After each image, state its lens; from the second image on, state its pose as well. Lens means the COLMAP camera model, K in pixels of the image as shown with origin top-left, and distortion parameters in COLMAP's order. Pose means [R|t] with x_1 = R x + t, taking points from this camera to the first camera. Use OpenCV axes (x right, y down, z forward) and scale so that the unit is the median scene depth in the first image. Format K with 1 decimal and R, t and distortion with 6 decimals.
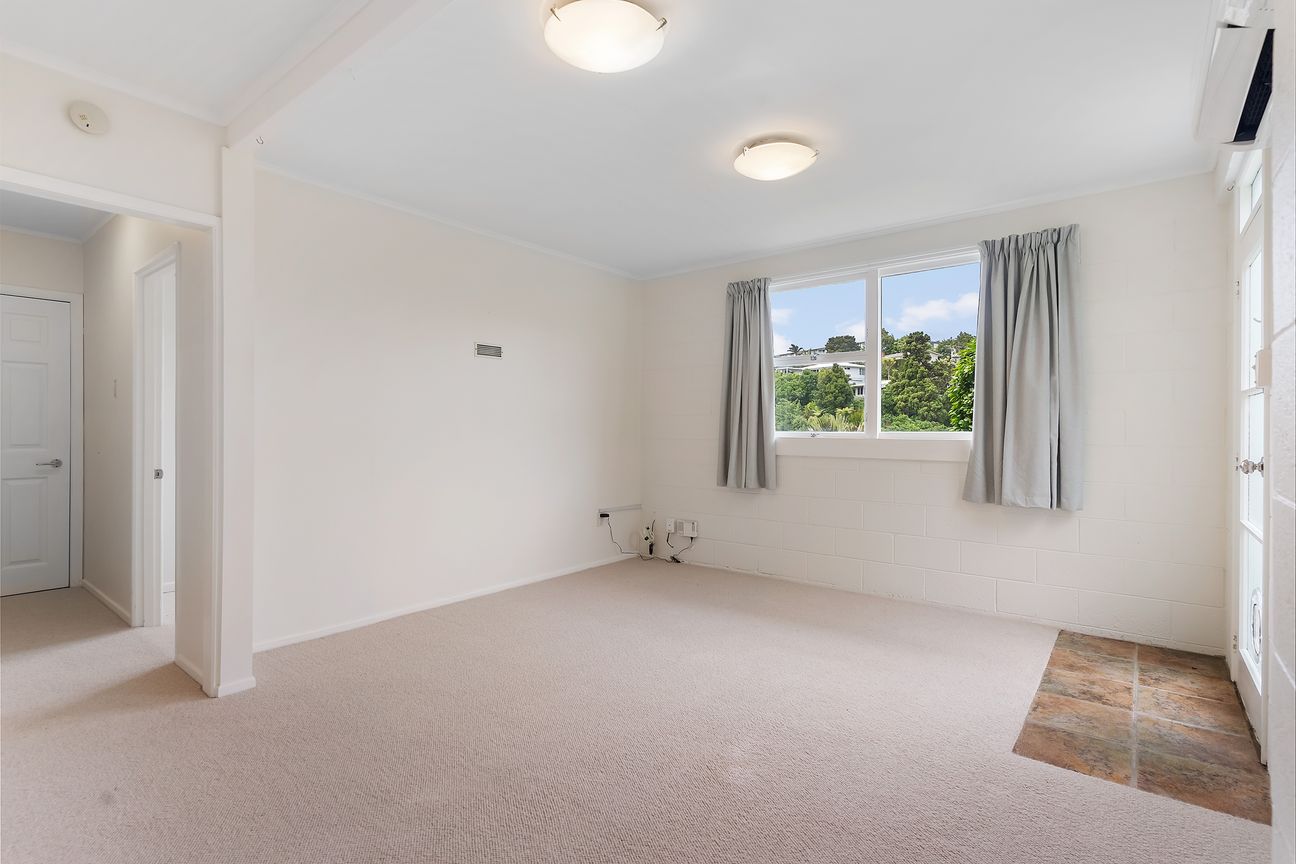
lens RADIAL K [[620.6, 0, 646.8], [0, 620.6, 420.7], [0, 0, 1]] dist [0.006980, 0.000323]
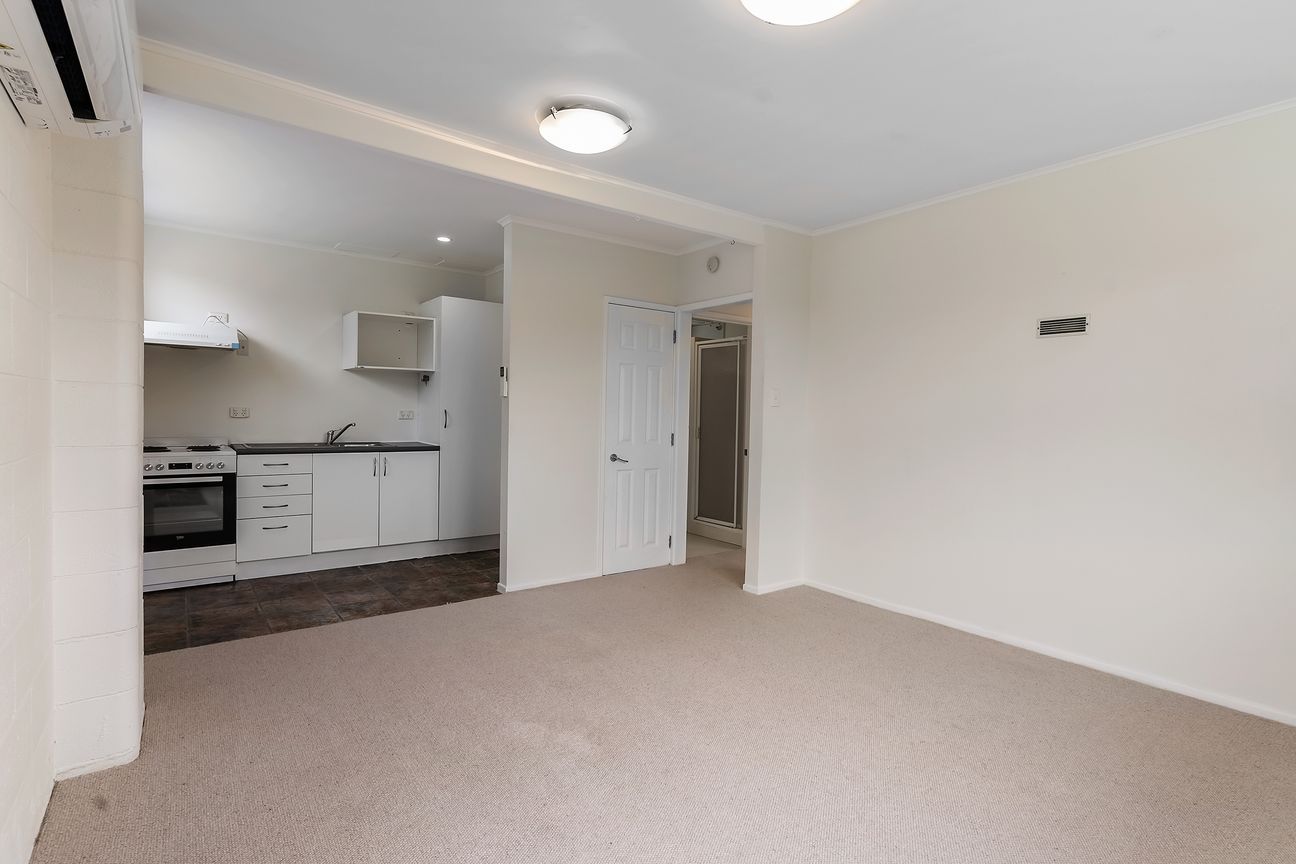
lens RADIAL K [[620.6, 0, 646.8], [0, 620.6, 420.7], [0, 0, 1]] dist [0.006980, 0.000323]
pose [[-0.266016, 0.002492, -0.963965, 0.634926], [-0.015040, 0.999864, 0.006736, 0.000051], [0.963851, 0.016290, -0.265942, 0.792944]]
